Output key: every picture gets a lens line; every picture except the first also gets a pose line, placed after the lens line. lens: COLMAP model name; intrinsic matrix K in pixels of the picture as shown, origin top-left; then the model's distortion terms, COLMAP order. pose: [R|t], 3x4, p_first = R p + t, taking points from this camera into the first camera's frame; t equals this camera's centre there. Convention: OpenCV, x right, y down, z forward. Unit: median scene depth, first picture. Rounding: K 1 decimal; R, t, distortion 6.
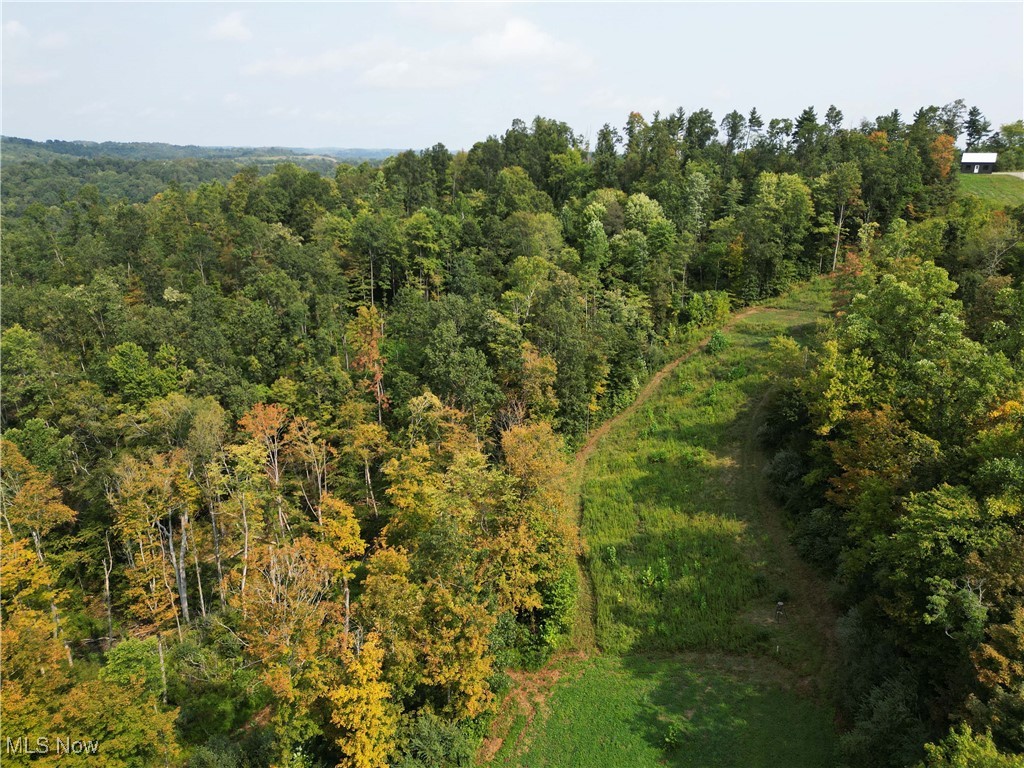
lens RADIAL K [[711.1, 0, 512.0], [0, 711.1, 384.0], [0, 0, 1]] dist [0.114008, -0.107610]
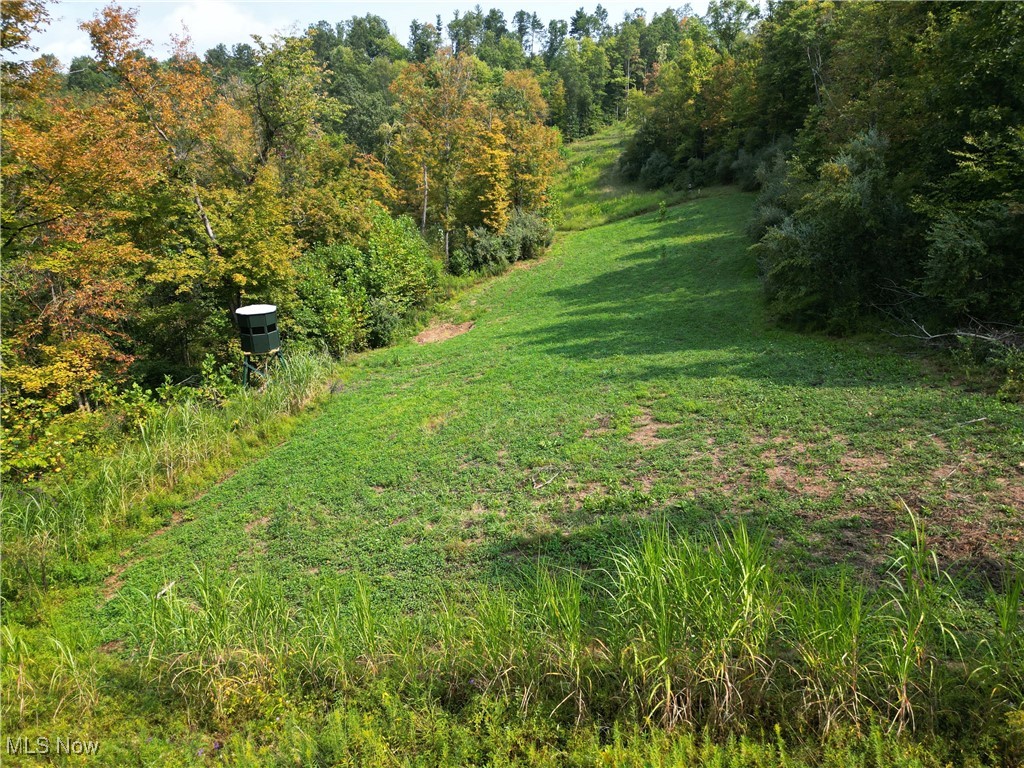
lens RADIAL K [[715.8, 0, 512.0], [0, 715.8, 384.0], [0, 0, 1]] dist [0.041091, -0.004361]
pose [[0.942006, -0.134223, 0.307585, -0.215148], [0.129980, 0.990922, 0.034341, 0.260110], [-0.309402, 0.007630, 0.950901, -0.141354]]
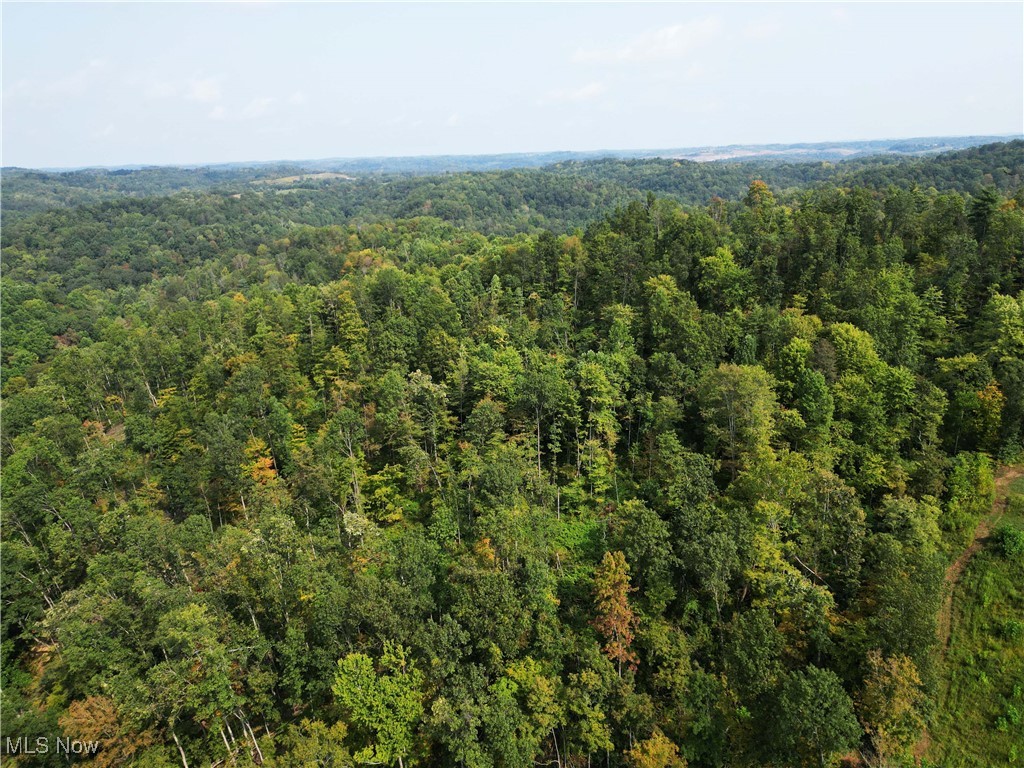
lens RADIAL K [[711.1, 0, 512.0], [0, 711.1, 384.0], [0, 0, 1]] dist [0.114008, -0.107610]
pose [[0.998721, -0.047491, -0.017350, -0.228488], [0.047505, 0.998871, 0.000428, -0.236754], [0.017310, -0.001252, 0.999849, 0.150982]]
